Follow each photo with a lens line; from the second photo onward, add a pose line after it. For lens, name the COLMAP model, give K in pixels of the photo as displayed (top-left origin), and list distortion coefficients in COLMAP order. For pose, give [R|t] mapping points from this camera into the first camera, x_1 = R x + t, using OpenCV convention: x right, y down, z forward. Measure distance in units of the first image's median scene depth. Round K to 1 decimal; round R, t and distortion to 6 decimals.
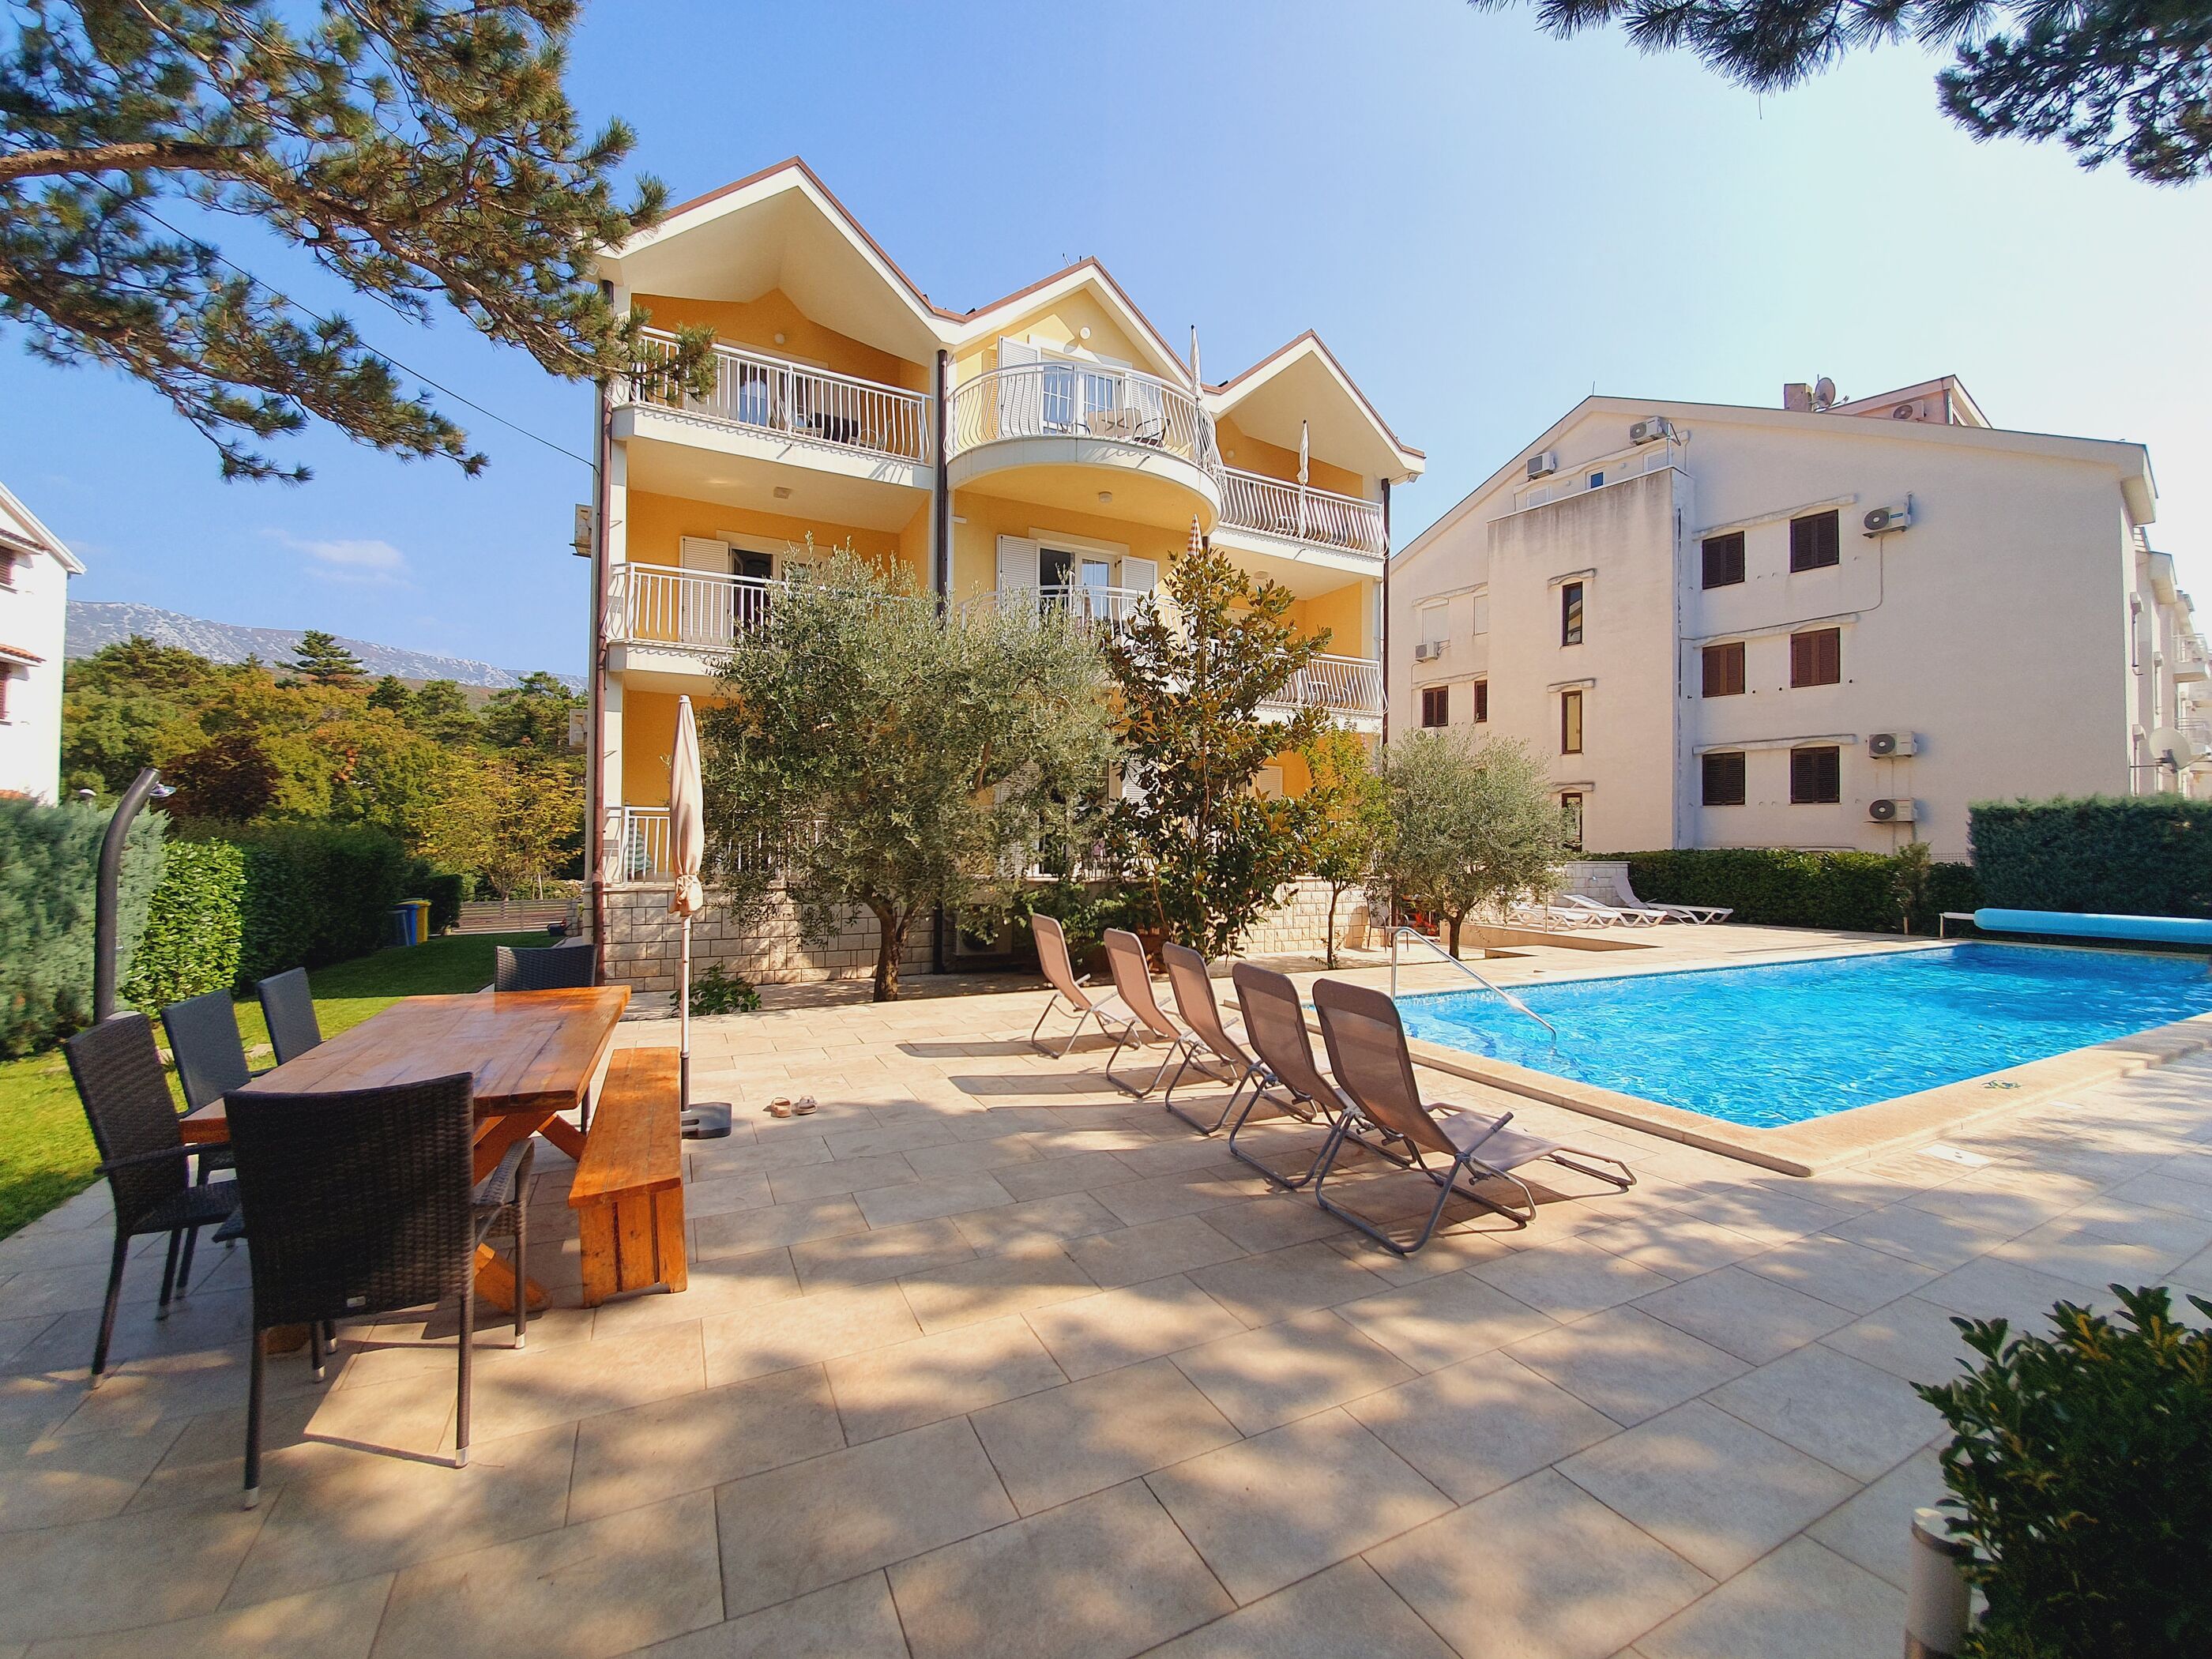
lens RADIAL K [[886.9, 0, 1106.0], [0, 886.9, 829.5], [0, 0, 1]] dist [0.015028, -0.017832]
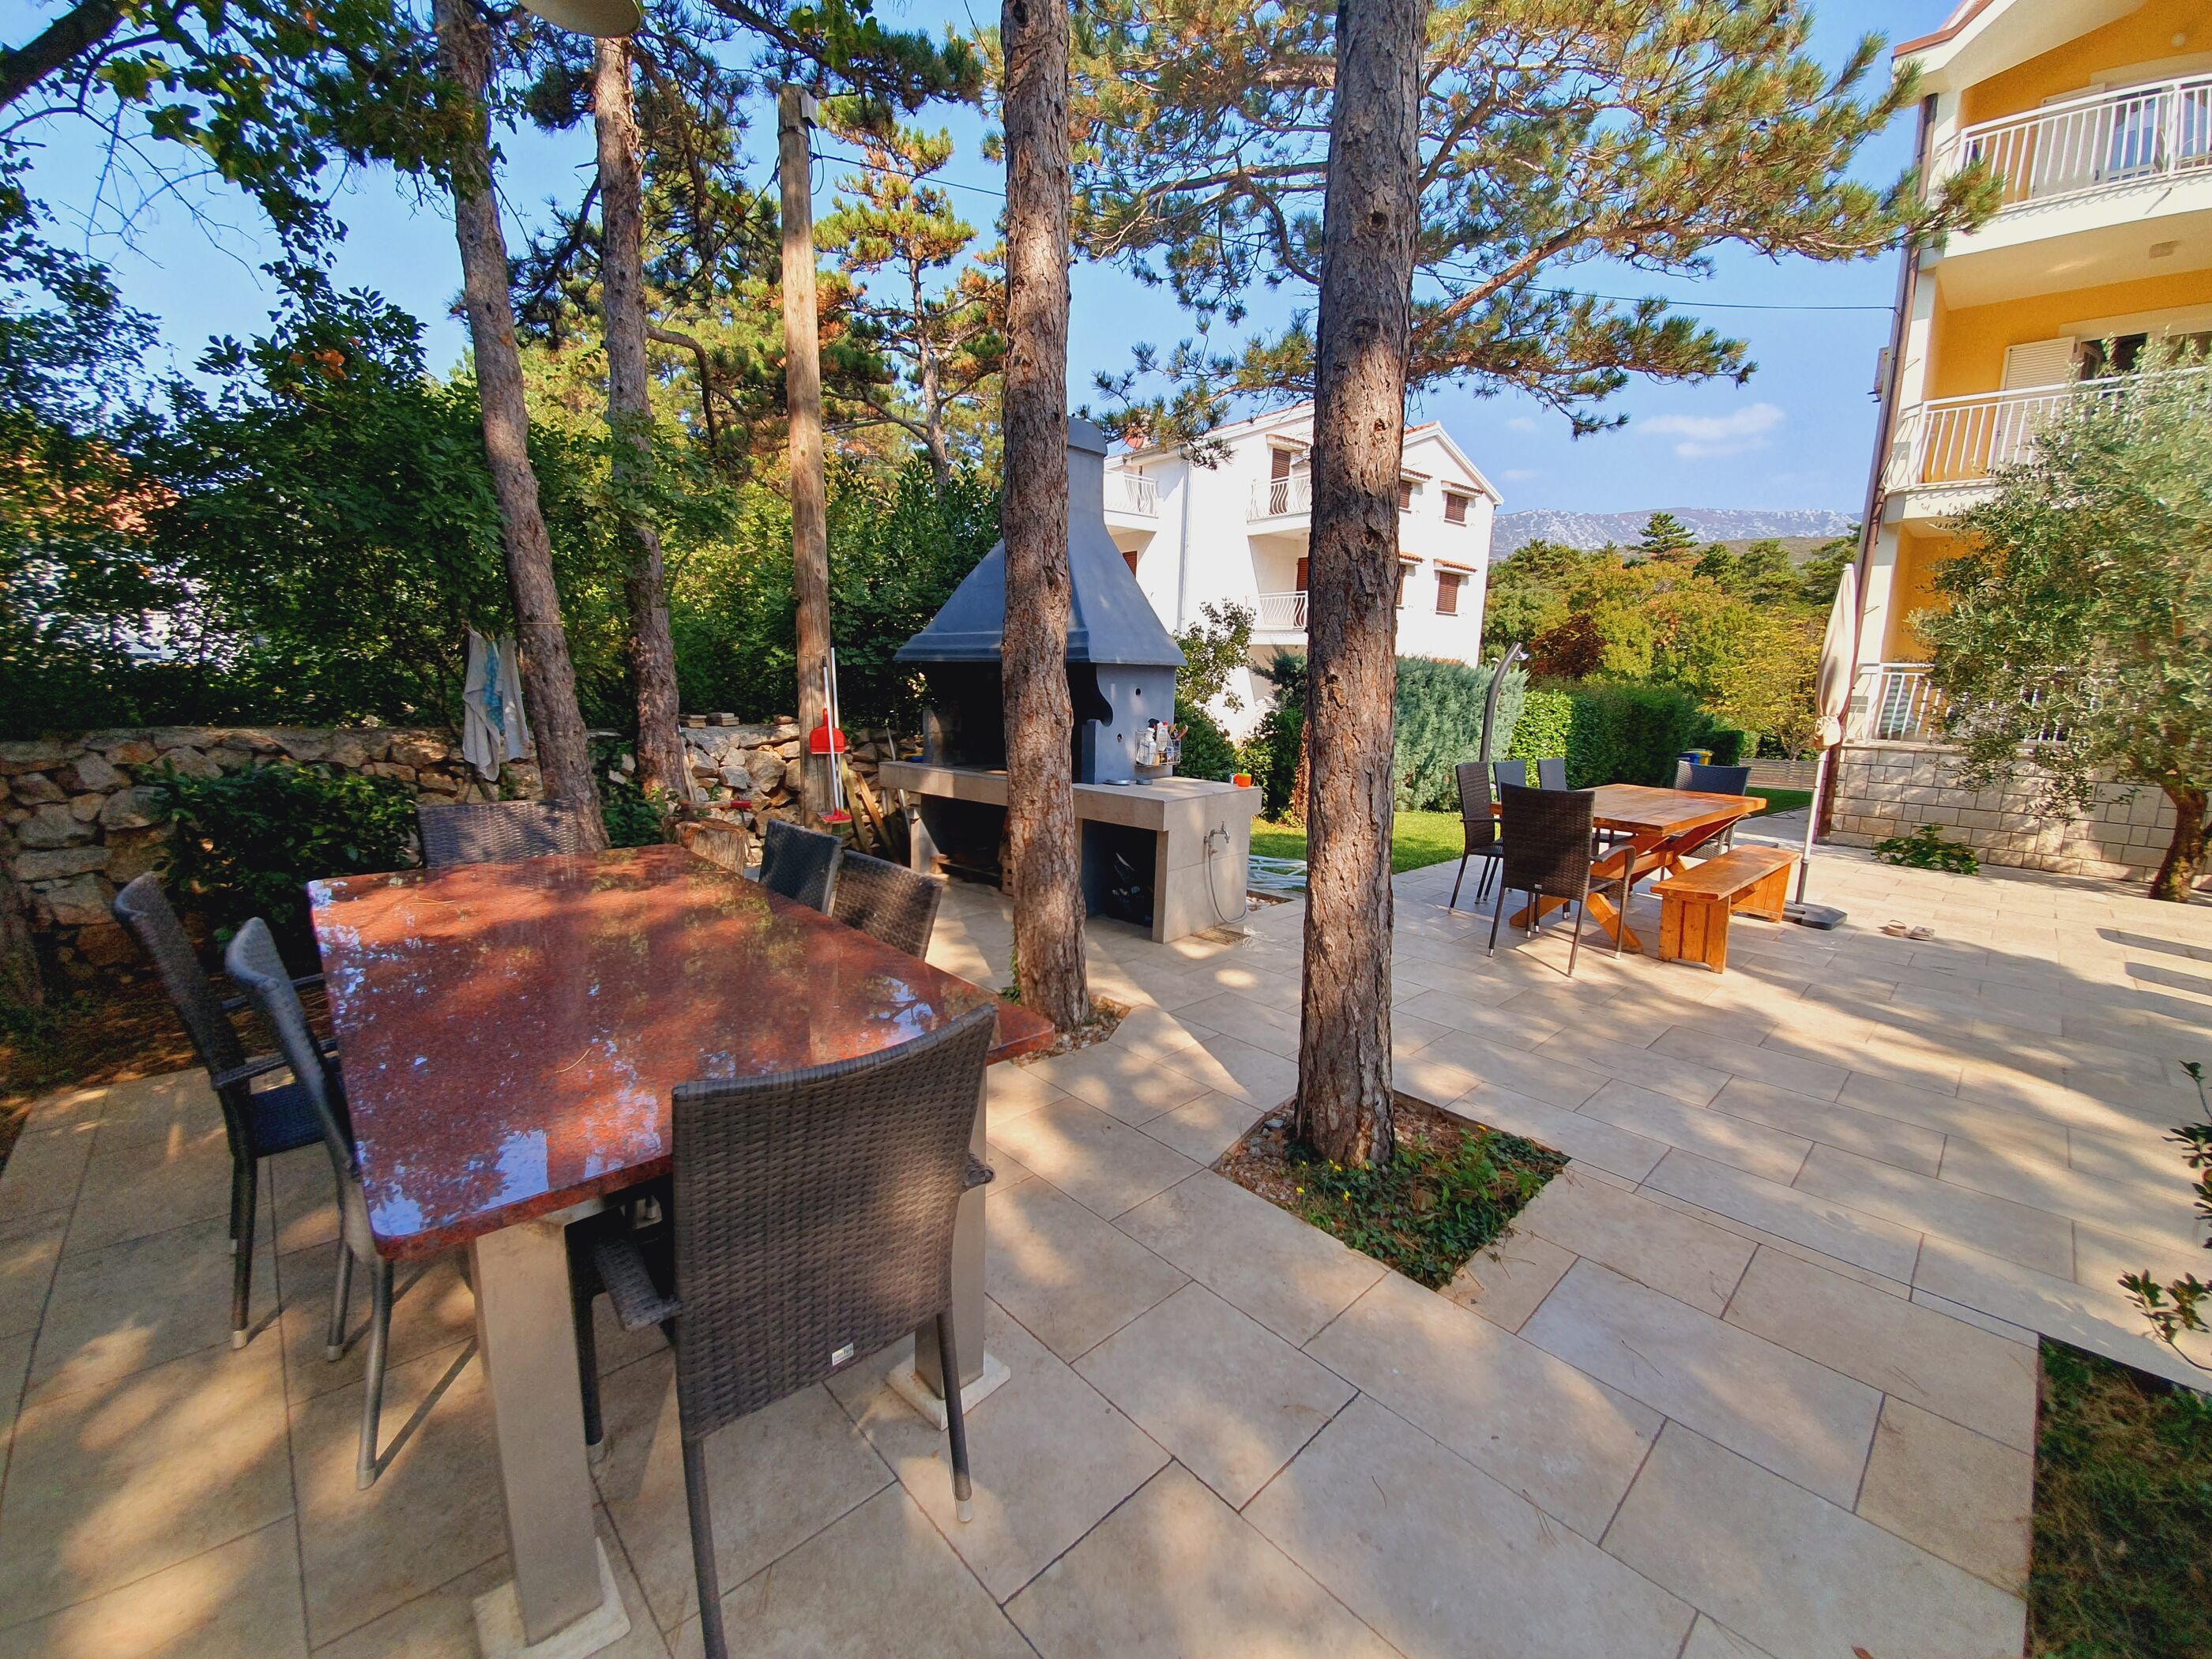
lens RADIAL K [[886.9, 0, 1106.0], [0, 886.9, 829.5], [0, 0, 1]] dist [0.015028, -0.017832]
pose [[0.296528, 0.159141, -0.941672, 0.207667], [-0.013260, 0.986610, 0.162560, 0.009969], [0.954932, -0.035717, 0.294667, -0.158657]]
